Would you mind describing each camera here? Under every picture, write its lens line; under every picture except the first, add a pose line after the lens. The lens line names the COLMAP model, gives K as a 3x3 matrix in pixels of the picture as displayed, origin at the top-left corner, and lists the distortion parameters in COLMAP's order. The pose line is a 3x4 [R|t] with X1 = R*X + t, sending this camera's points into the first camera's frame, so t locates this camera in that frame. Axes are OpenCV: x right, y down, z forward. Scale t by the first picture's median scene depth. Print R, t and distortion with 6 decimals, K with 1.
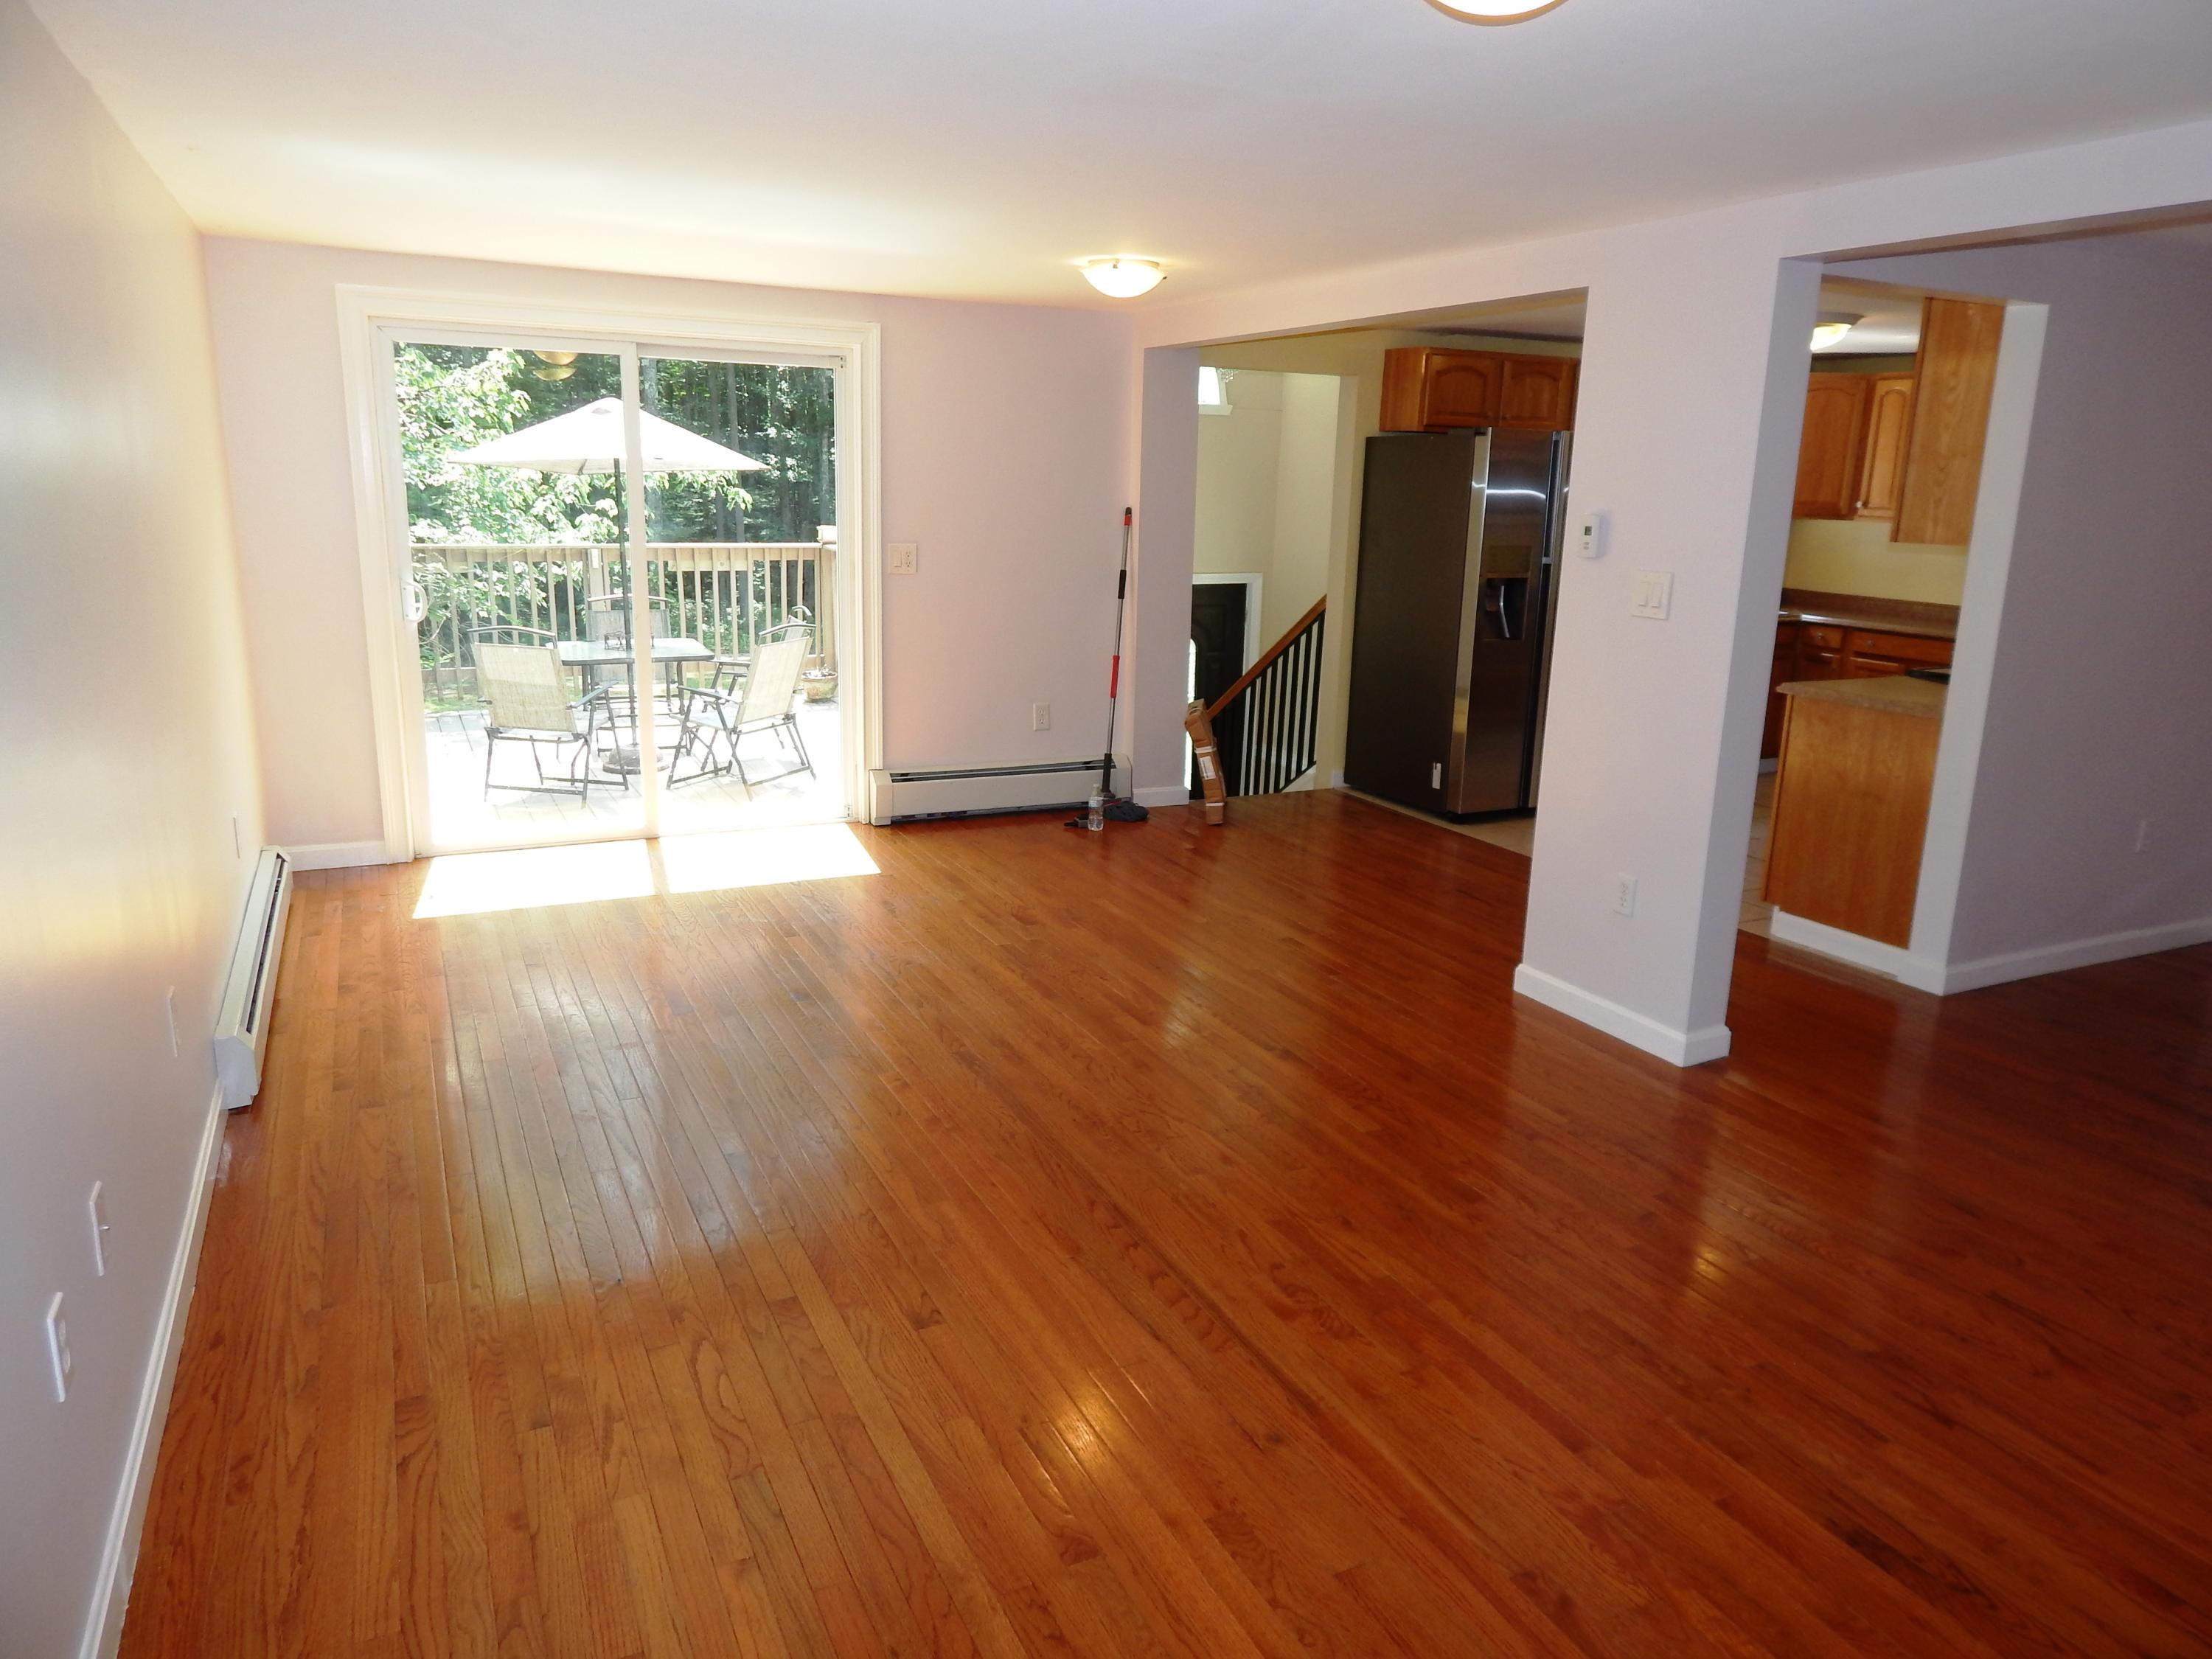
lens RADIAL K [[1481.0, 0, 1106.0], [0, 1481.0, 829.5], [0, 0, 1]] dist [-0.000357, 0.000239]
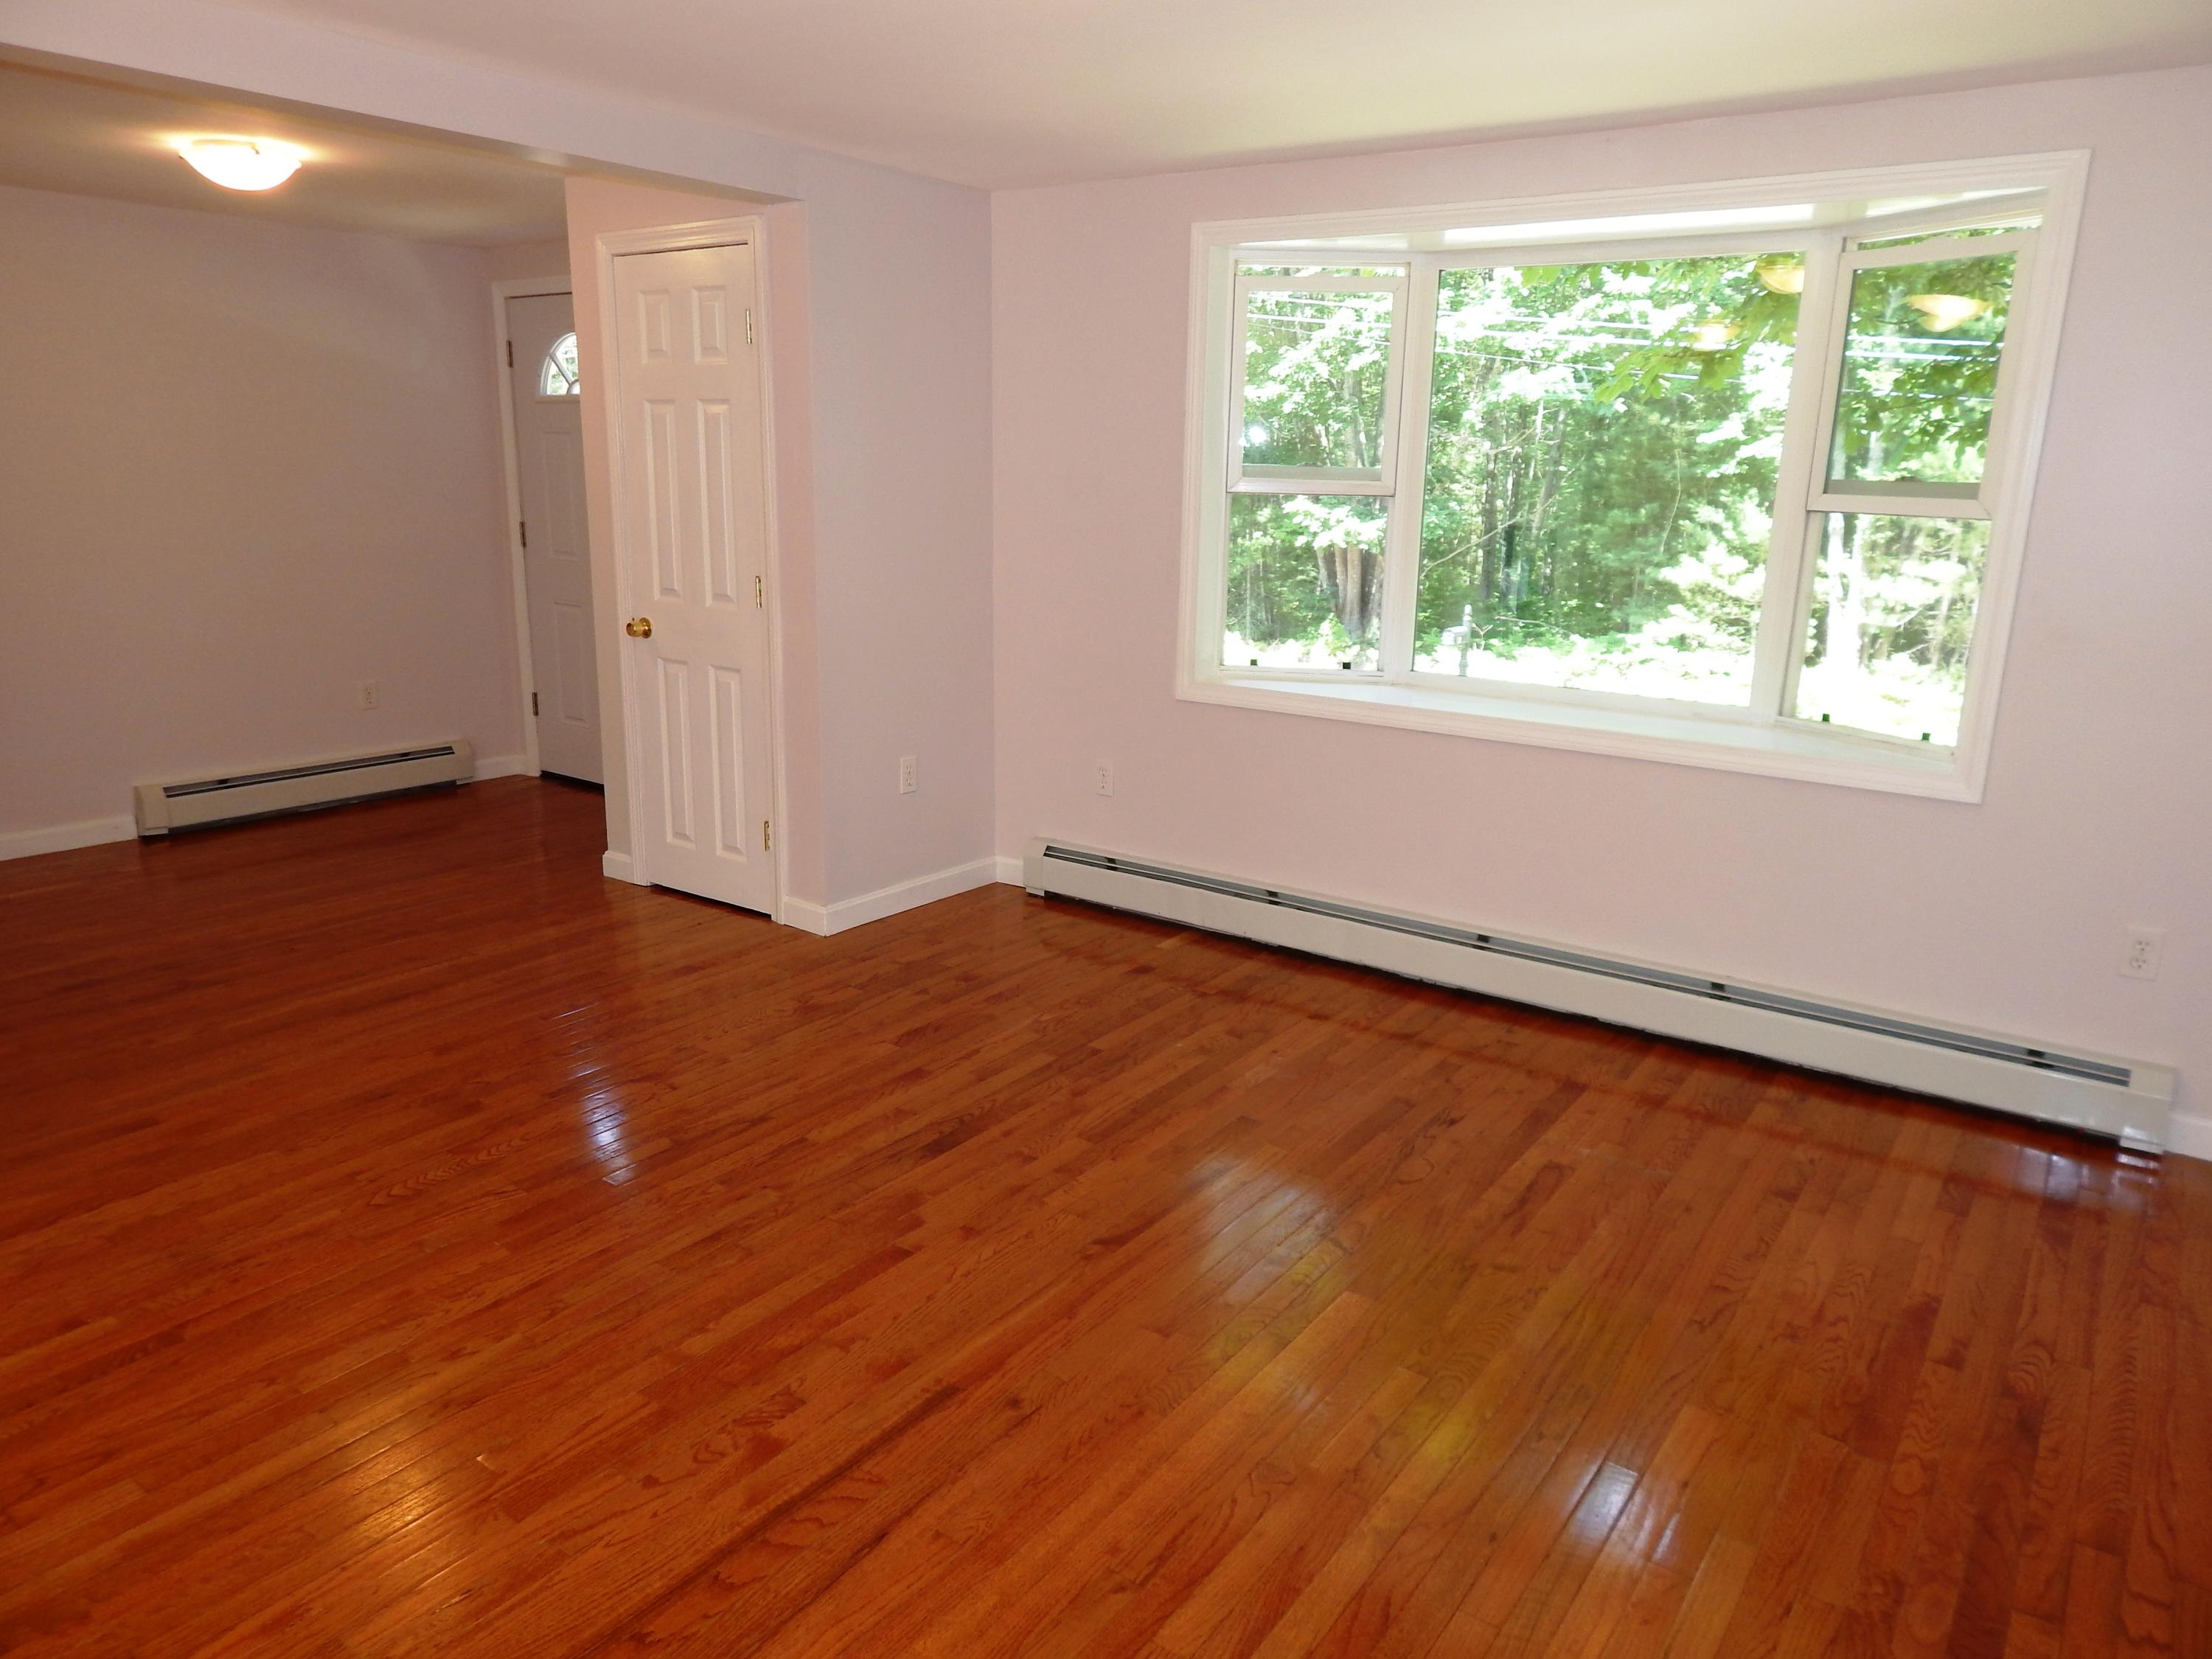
lens RADIAL K [[1481.0, 0, 1106.0], [0, 1481.0, 829.5], [0, 0, 1]] dist [-0.000357, 0.000239]
pose [[-0.471563, -0.245960, 0.846837, -0.592403], [0.177218, 0.914290, 0.364235, -0.242356], [-0.863842, 0.321835, -0.387556, 1.145229]]
